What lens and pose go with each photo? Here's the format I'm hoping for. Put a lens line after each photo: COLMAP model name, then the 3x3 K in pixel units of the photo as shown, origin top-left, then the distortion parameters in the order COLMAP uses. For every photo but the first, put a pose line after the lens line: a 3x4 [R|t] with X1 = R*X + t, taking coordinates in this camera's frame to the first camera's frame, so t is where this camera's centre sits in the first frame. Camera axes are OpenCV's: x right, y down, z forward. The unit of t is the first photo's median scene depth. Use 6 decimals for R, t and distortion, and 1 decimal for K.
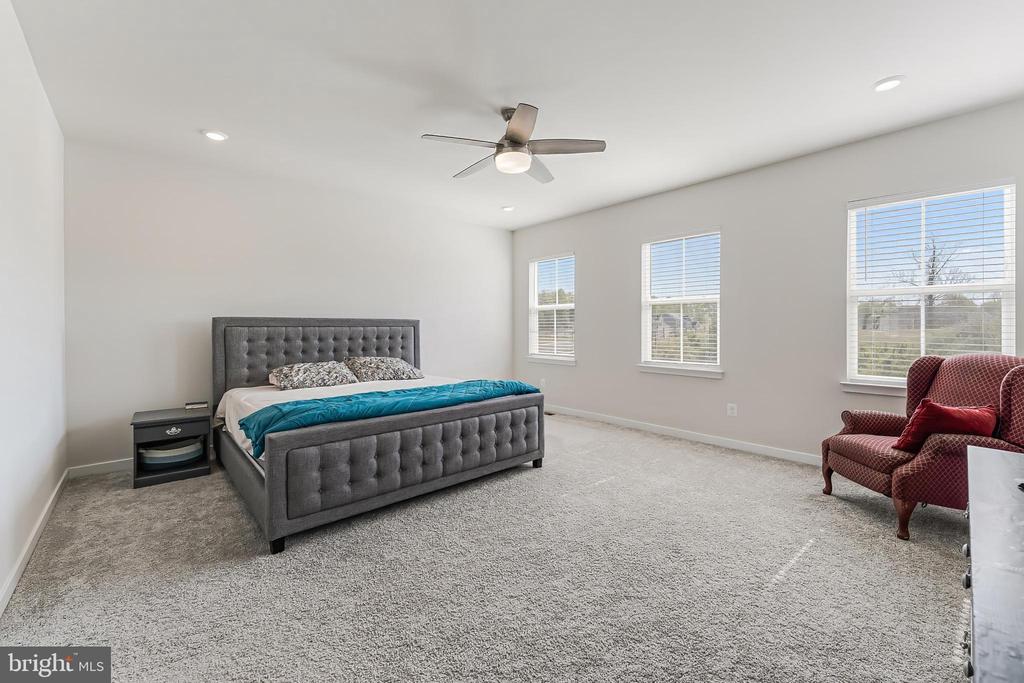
lens RADIAL K [[415.3, 0, 515.9], [0, 415.3, 328.4], [0, 0, 1]] dist [0.001972, 0.000148]
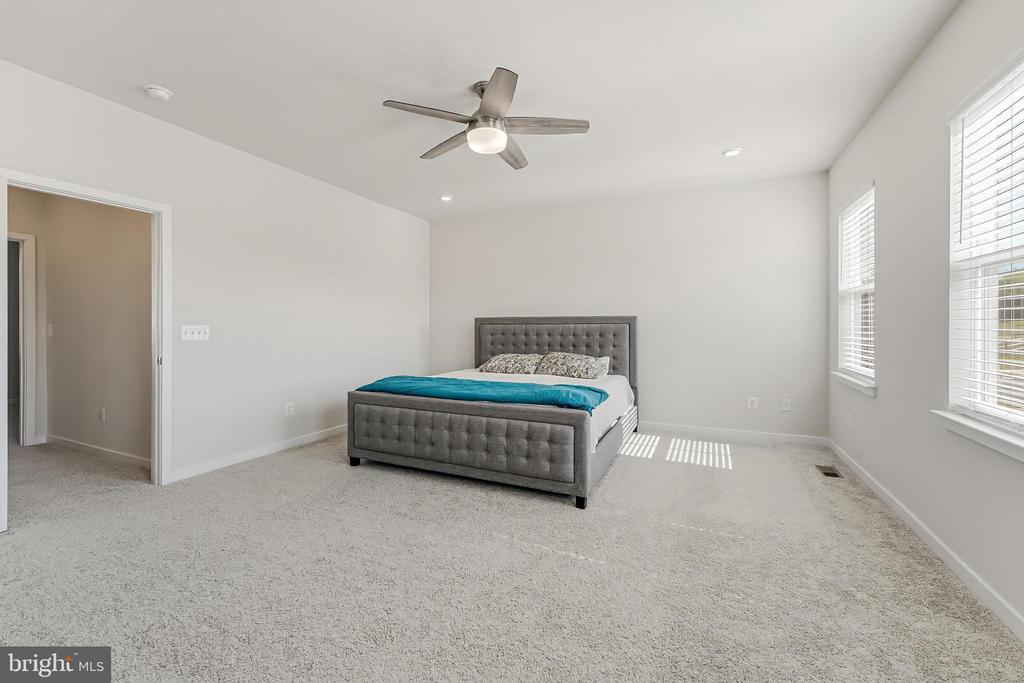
lens RADIAL K [[415.3, 0, 515.9], [0, 415.3, 328.4], [0, 0, 1]] dist [0.001972, 0.000148]
pose [[0.392628, 0.006990, -0.919671, 0.794467], [-0.000147, 0.999972, 0.007538, -0.001176], [0.919697, -0.002825, 0.392618, 0.662537]]
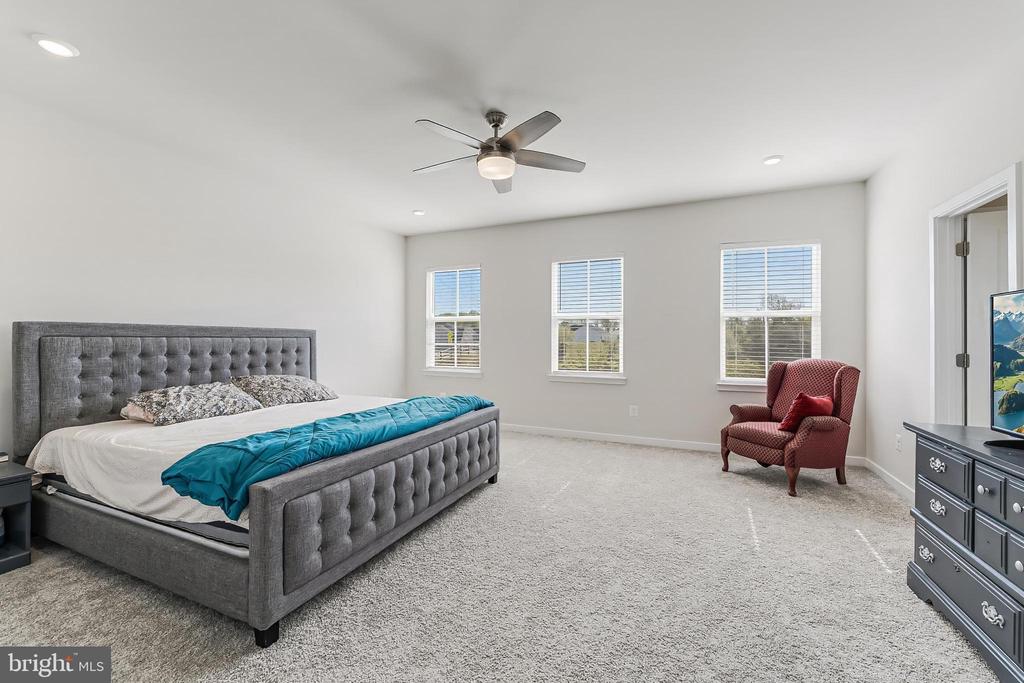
lens RADIAL K [[410.8, 0, 516.1], [0, 410.8, 339.7], [0, 0, 1]] dist [-0.000811, -0.000001]
pose [[0.910231, 0.004915, 0.414071, -0.336290], [-0.003606, 0.999986, -0.003944, 0.001762], [-0.414084, 0.002097, 0.910236, 0.110467]]
